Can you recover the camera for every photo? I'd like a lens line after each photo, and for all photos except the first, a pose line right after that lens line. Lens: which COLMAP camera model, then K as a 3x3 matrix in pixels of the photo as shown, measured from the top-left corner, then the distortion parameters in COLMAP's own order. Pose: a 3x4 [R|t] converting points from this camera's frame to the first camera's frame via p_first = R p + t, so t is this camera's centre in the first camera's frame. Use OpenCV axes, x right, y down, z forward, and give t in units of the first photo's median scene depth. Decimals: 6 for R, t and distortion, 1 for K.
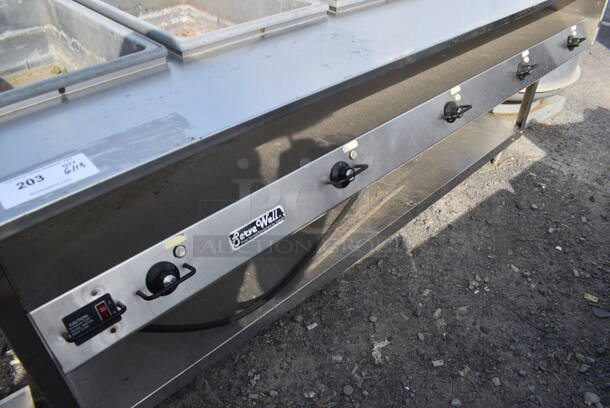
lens RADIAL K [[471.8, 0, 307.1], [0, 471.8, 209.5], [0, 0, 1]] dist [-0.091956, 0.006174]
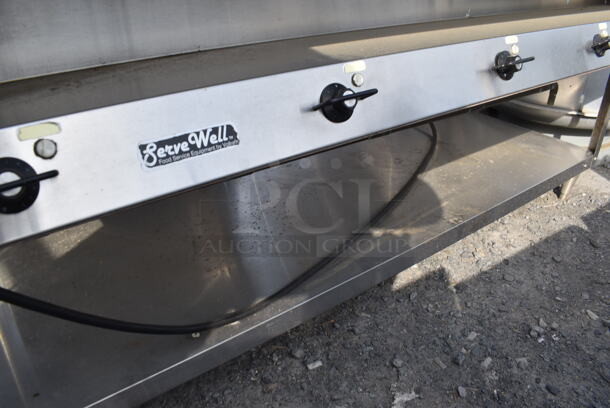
lens RADIAL K [[471.8, 0, 307.1], [0, 471.8, 209.5], [0, 0, 1]] dist [-0.091956, 0.006174]
pose [[0.991594, 0.052965, -0.118053, 0.069803], [-0.070670, 0.985967, -0.151242, 0.110258], [0.108386, 0.158313, 0.981422, 0.211199]]
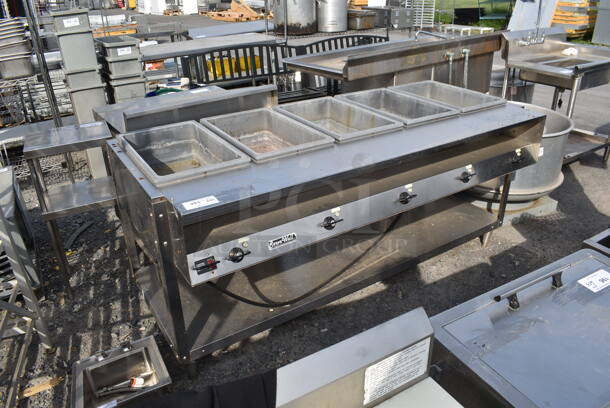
lens RADIAL K [[471.8, 0, 307.1], [0, 471.8, 209.5], [0, 0, 1]] dist [-0.091956, 0.006174]
pose [[0.981784, 0.064264, -0.178800, 0.196862], [-0.099328, 0.975825, -0.194676, 0.157929], [0.161967, 0.208890, 0.964433, -0.557728]]
